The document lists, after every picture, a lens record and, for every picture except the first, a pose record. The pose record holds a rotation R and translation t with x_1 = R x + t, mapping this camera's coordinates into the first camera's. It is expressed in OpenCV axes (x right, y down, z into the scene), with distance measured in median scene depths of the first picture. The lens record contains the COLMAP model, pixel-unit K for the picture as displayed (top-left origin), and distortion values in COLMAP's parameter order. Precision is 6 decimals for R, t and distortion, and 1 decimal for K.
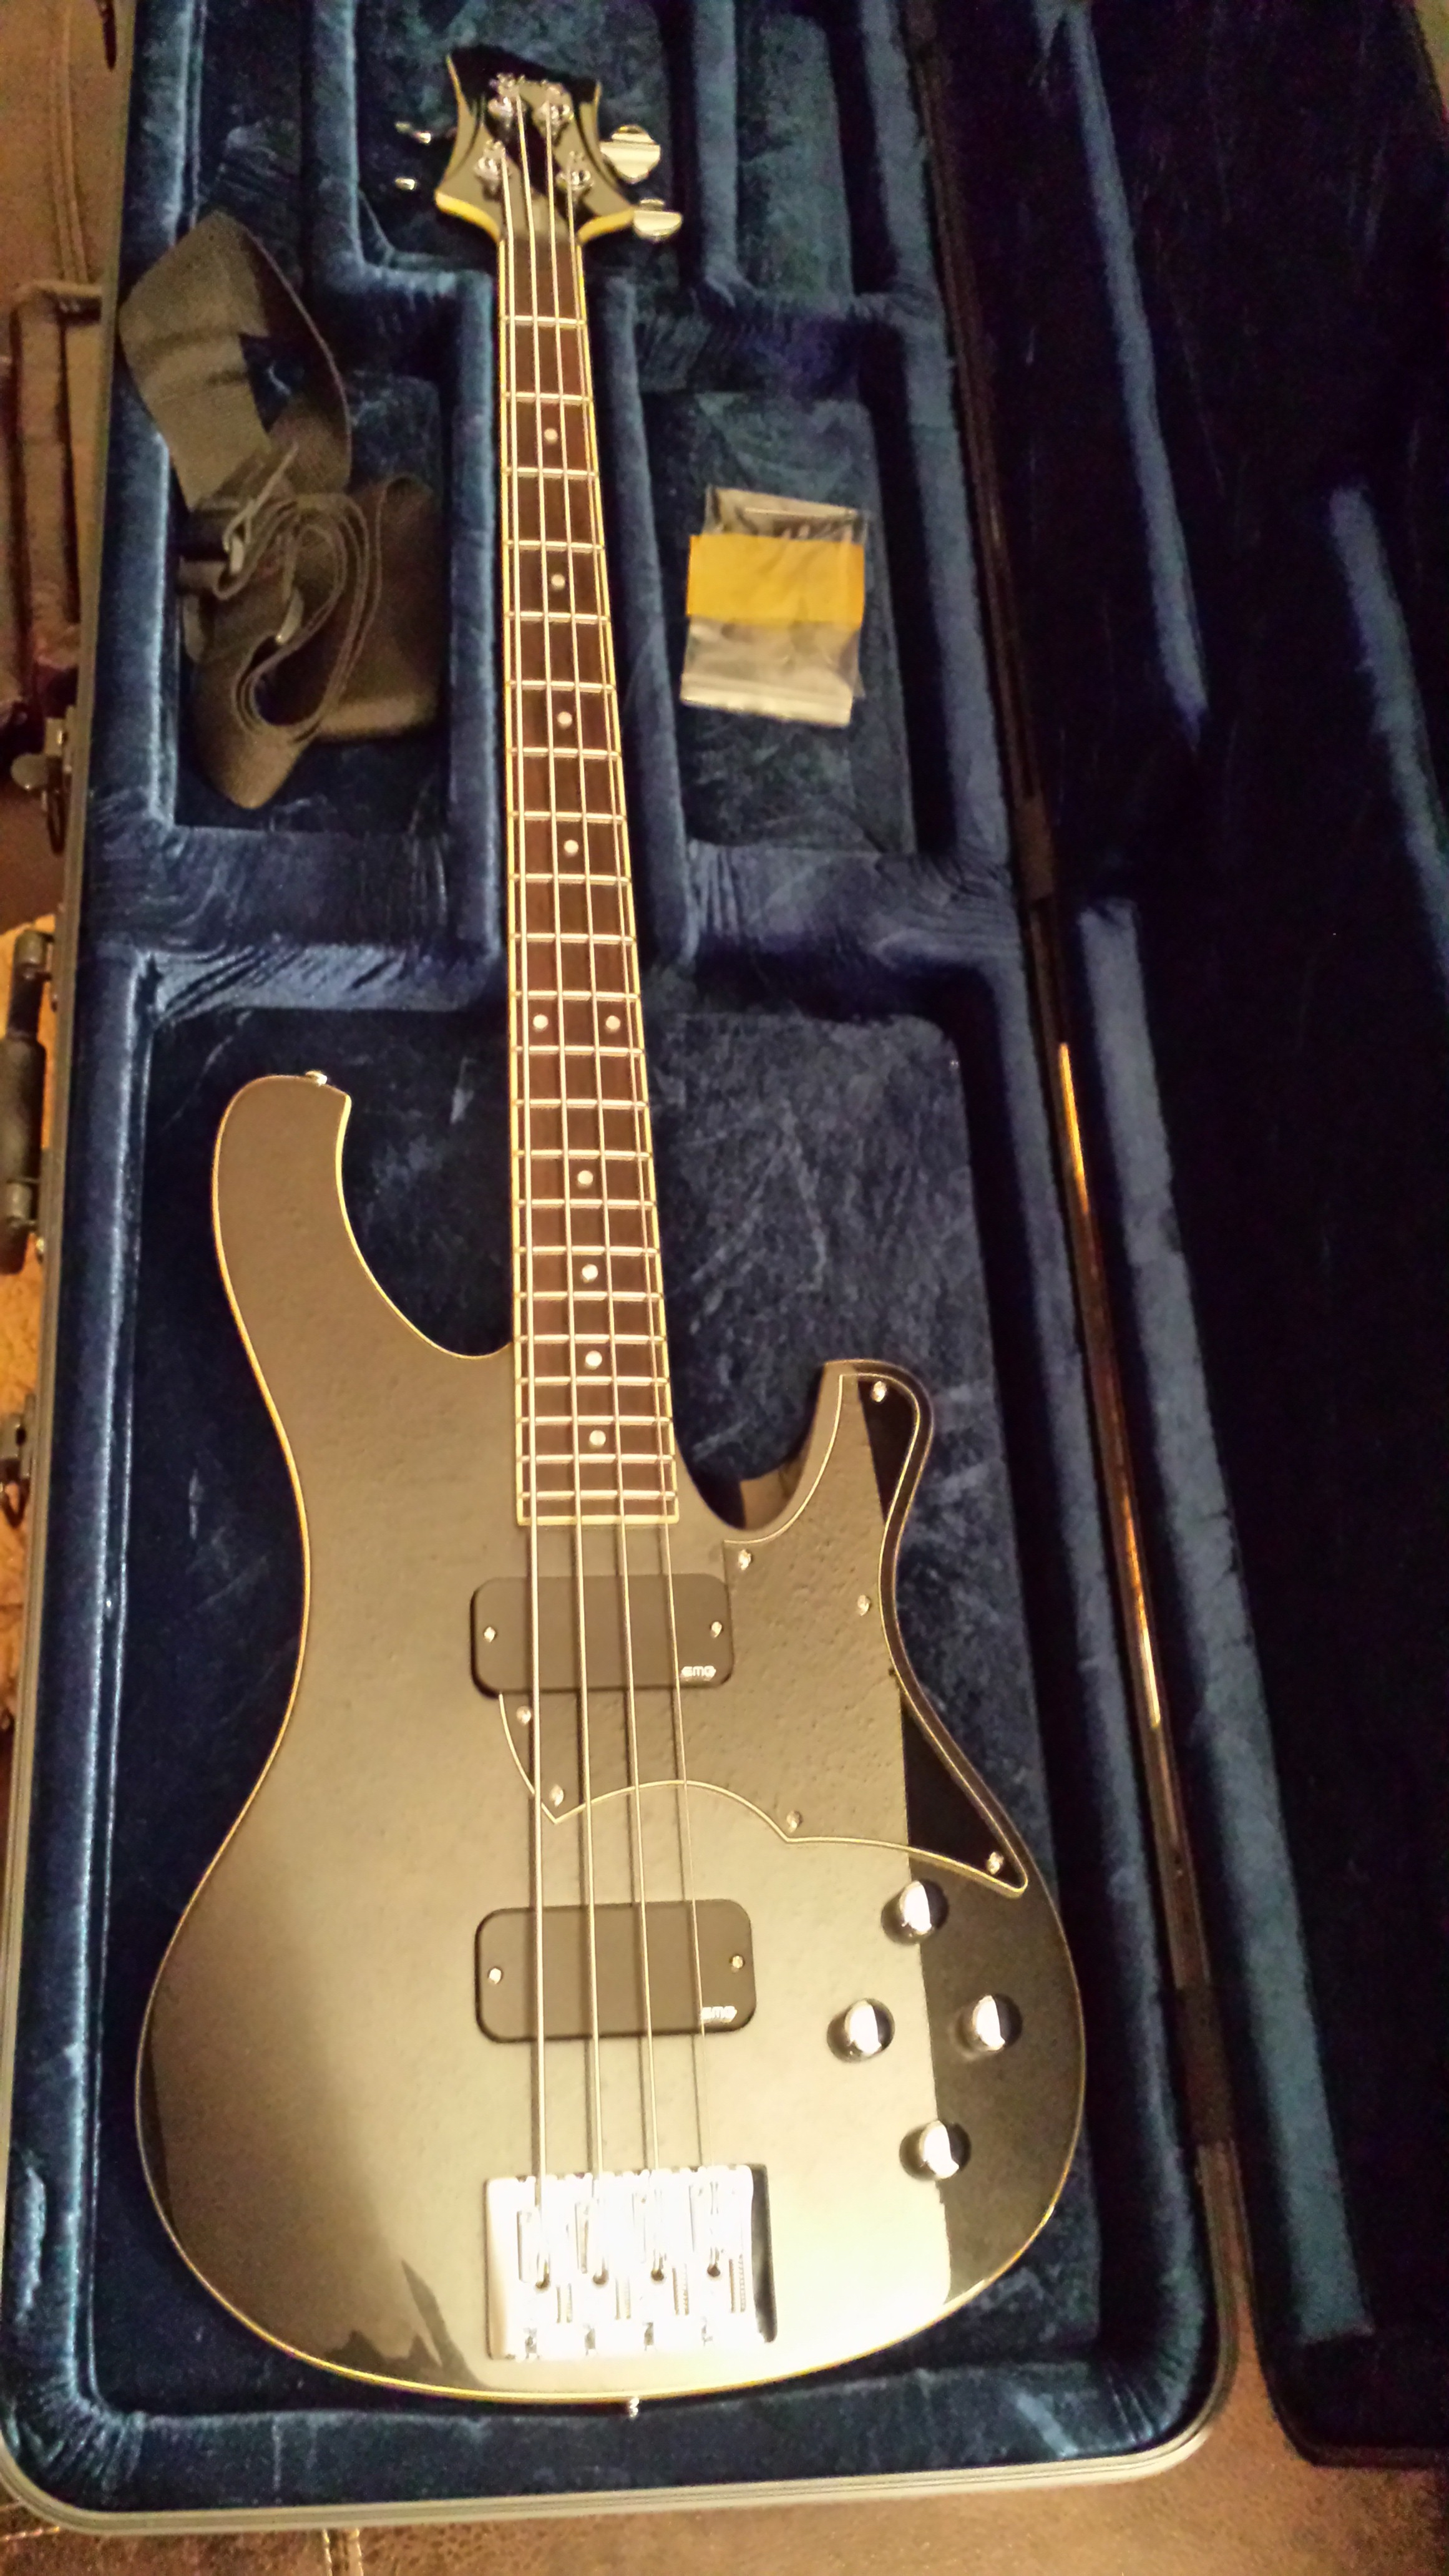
lens RADIAL K [[2429.5, 0, 712.3], [0, 2429.5, 1280.0], [0, 0, 1]] dist [0.066635, -0.060709]
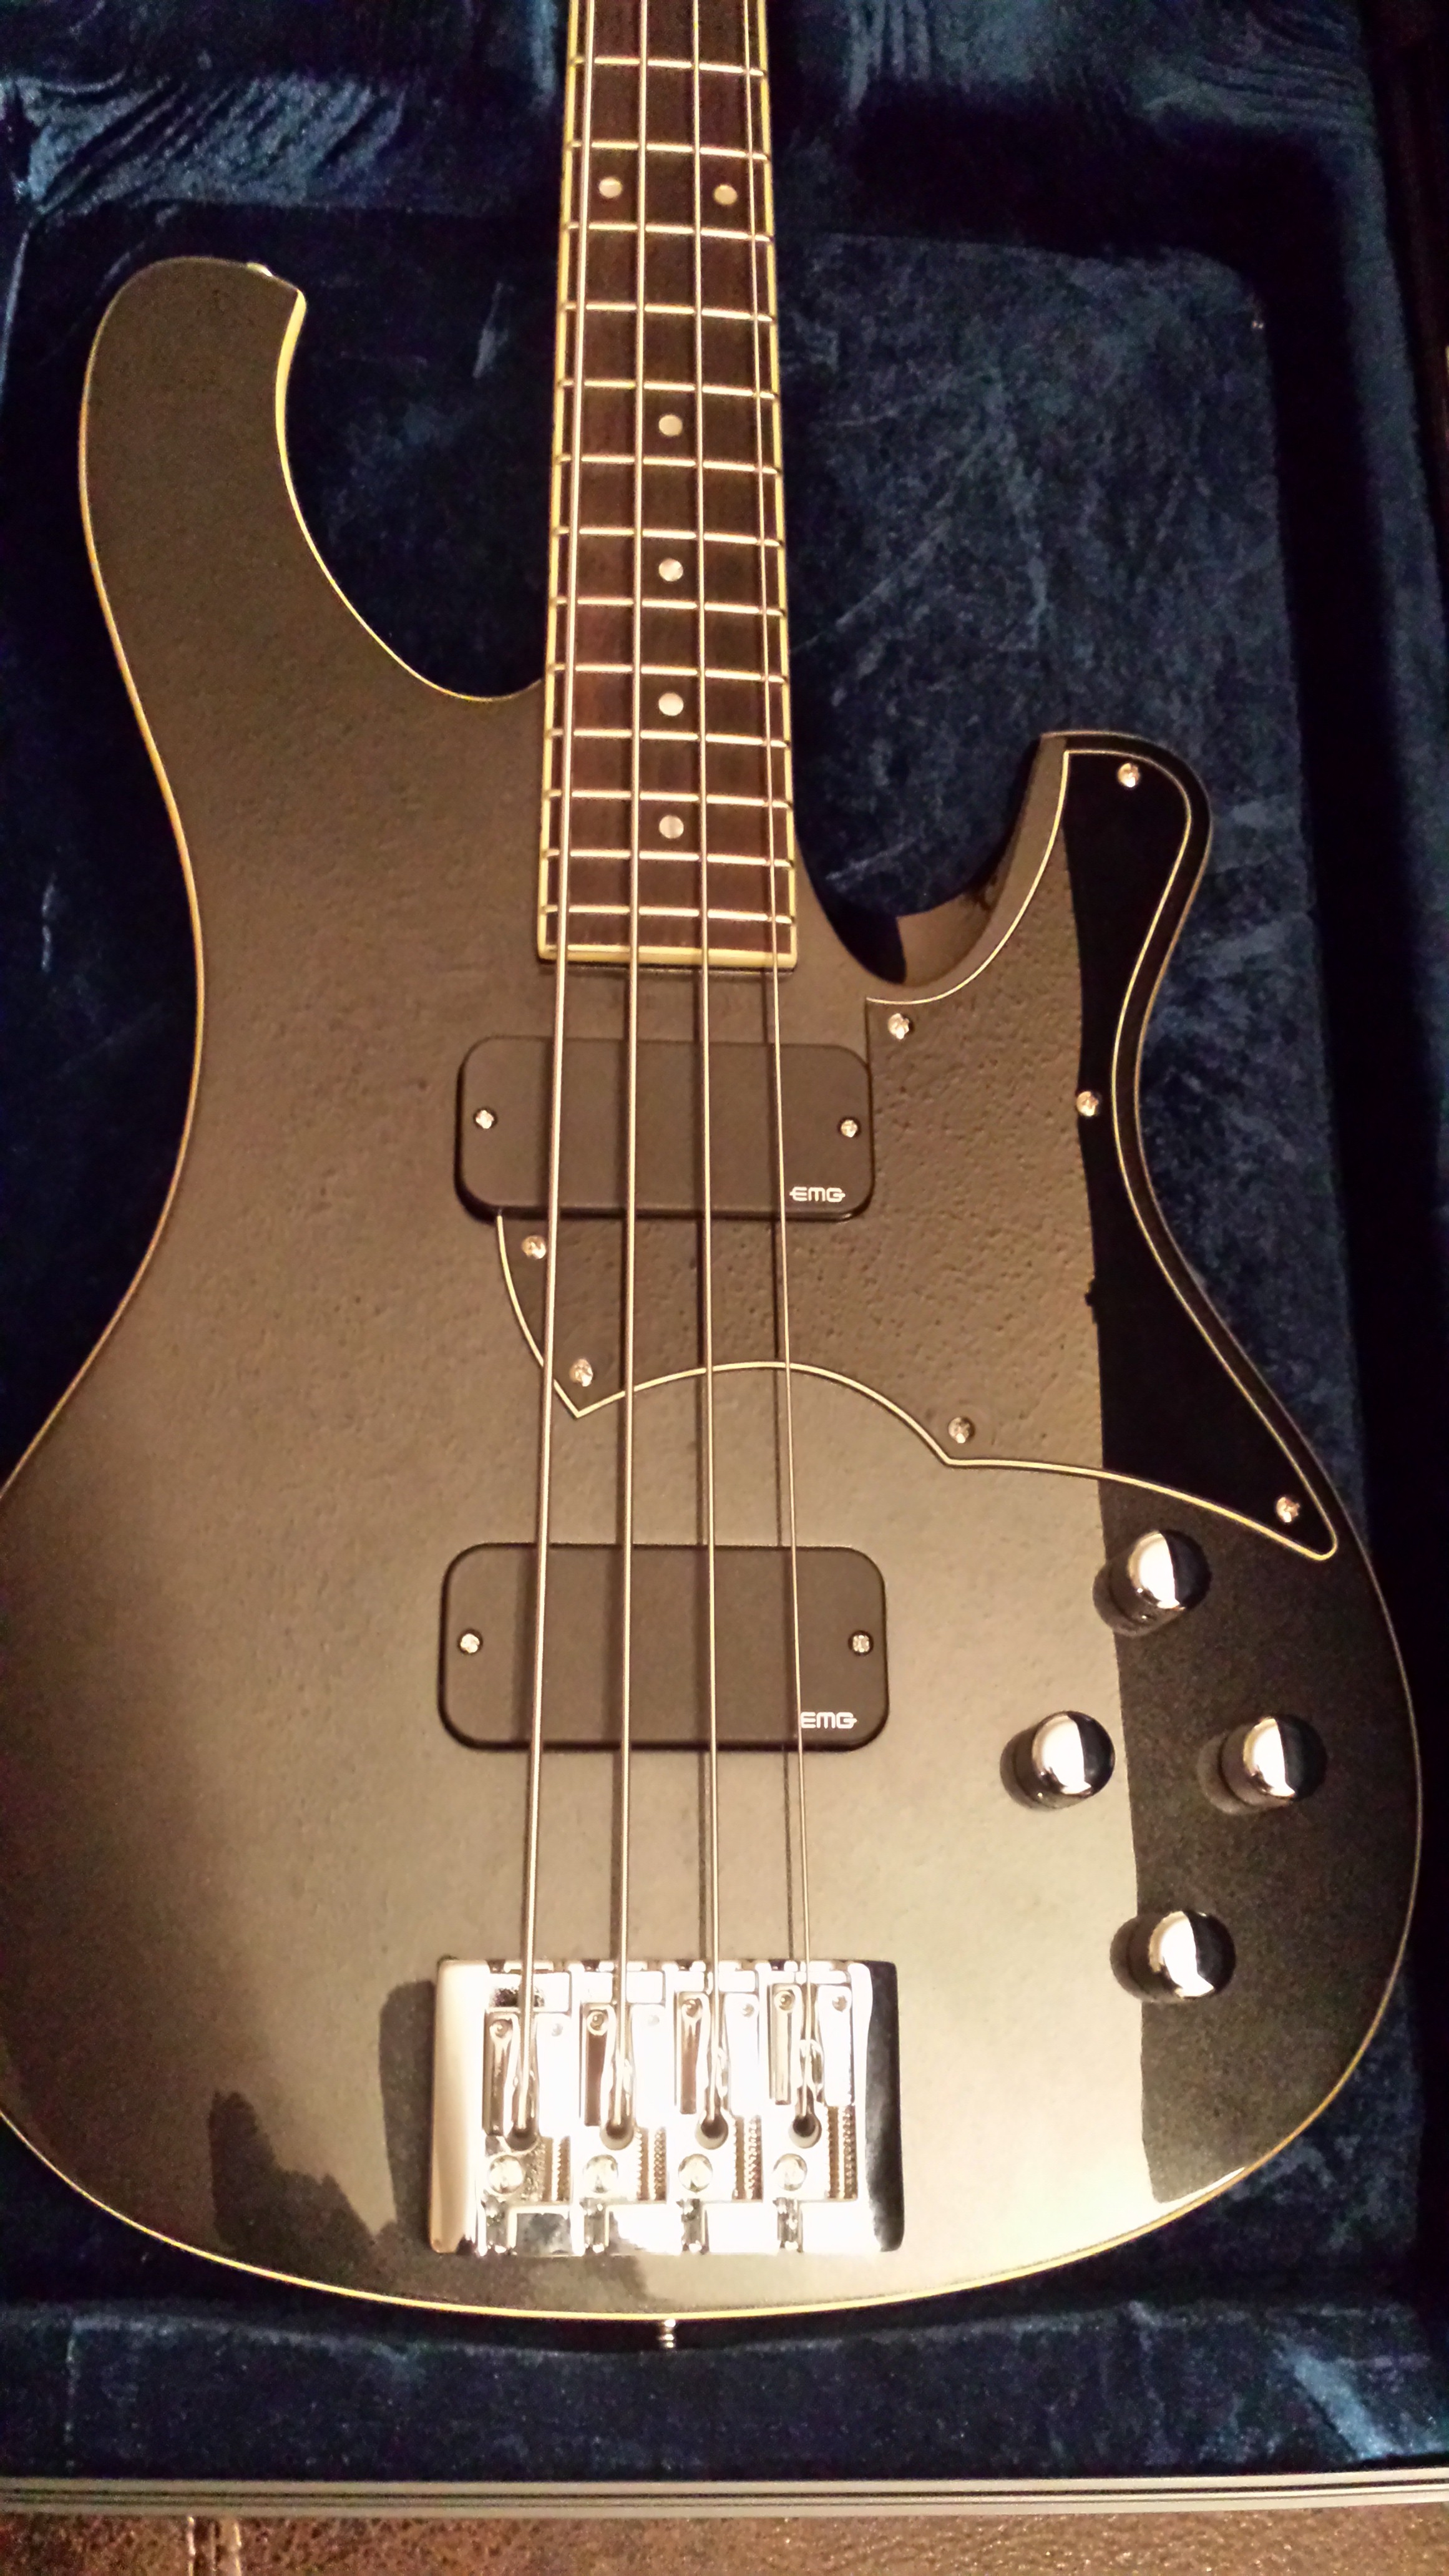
lens RADIAL K [[2429.5, 0, 725.4], [0, 2429.5, 1296.8], [0, 0, 1]] dist [0.066635, -0.060709]
pose [[0.997328, 0.037360, -0.062777, 0.010208], [-0.030408, 0.993657, 0.108265, 0.114140], [0.066423, -0.106067, 0.992138, 0.357534]]
